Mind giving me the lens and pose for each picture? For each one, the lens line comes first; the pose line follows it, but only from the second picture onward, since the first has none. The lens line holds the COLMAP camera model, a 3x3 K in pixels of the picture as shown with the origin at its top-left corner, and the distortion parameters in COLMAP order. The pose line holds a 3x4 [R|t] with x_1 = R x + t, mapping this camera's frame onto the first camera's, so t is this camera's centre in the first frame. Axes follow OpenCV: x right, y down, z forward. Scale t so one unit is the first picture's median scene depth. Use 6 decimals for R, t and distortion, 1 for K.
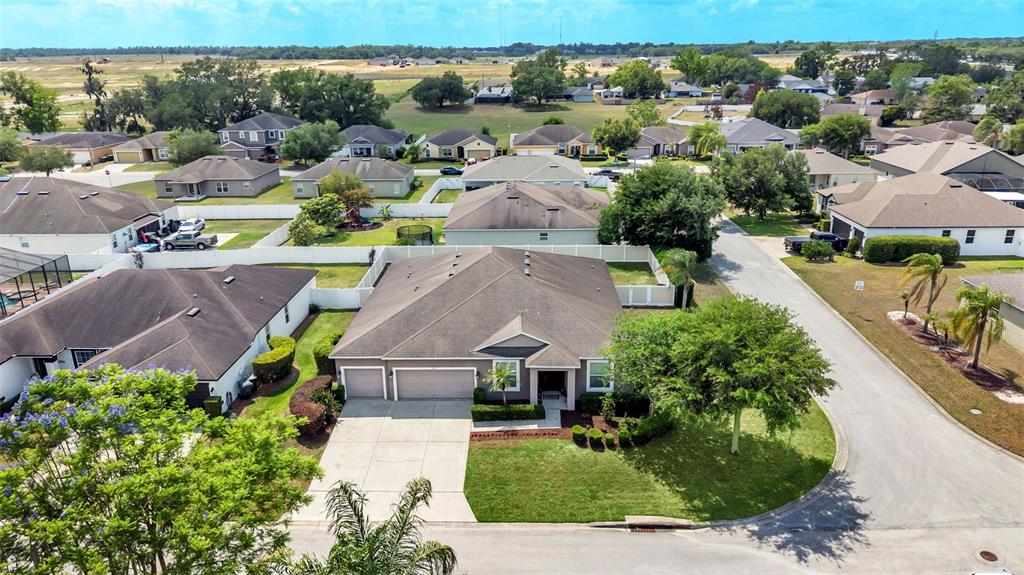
lens RADIAL K [[685.6, 0, 506.9], [0, 685.6, 288.0], [0, 0, 1]] dist [0.007859, -0.006998]
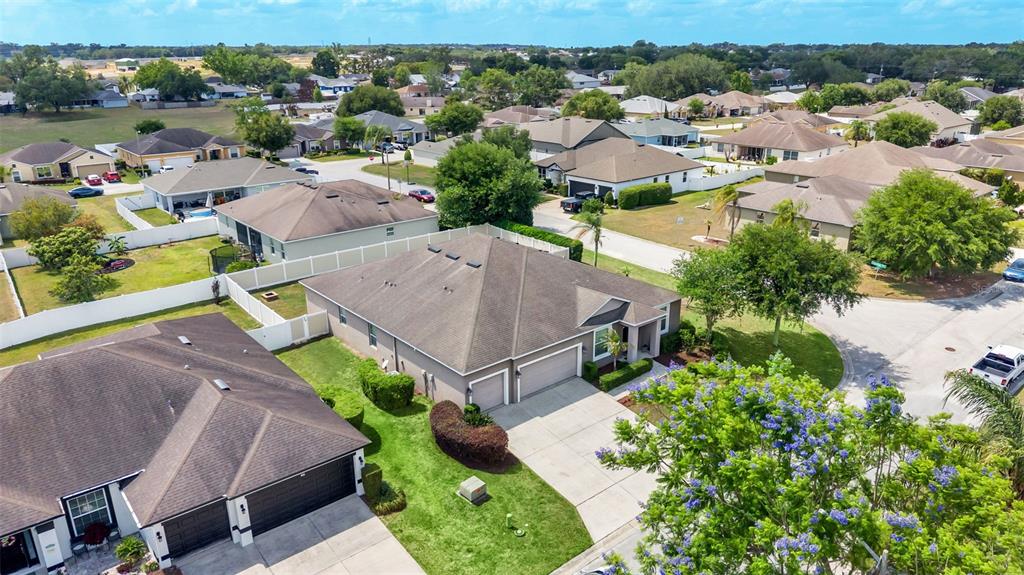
lens RADIAL K [[685.6, 0, 507.9], [0, 685.6, 286.9], [0, 0, 1]] dist [0.007859, -0.006998]
pose [[0.747184, -0.208968, 0.630910, -0.436009], [0.213025, 0.974501, 0.070487, -0.032489], [-0.629552, 0.081733, 0.772647, 0.175939]]
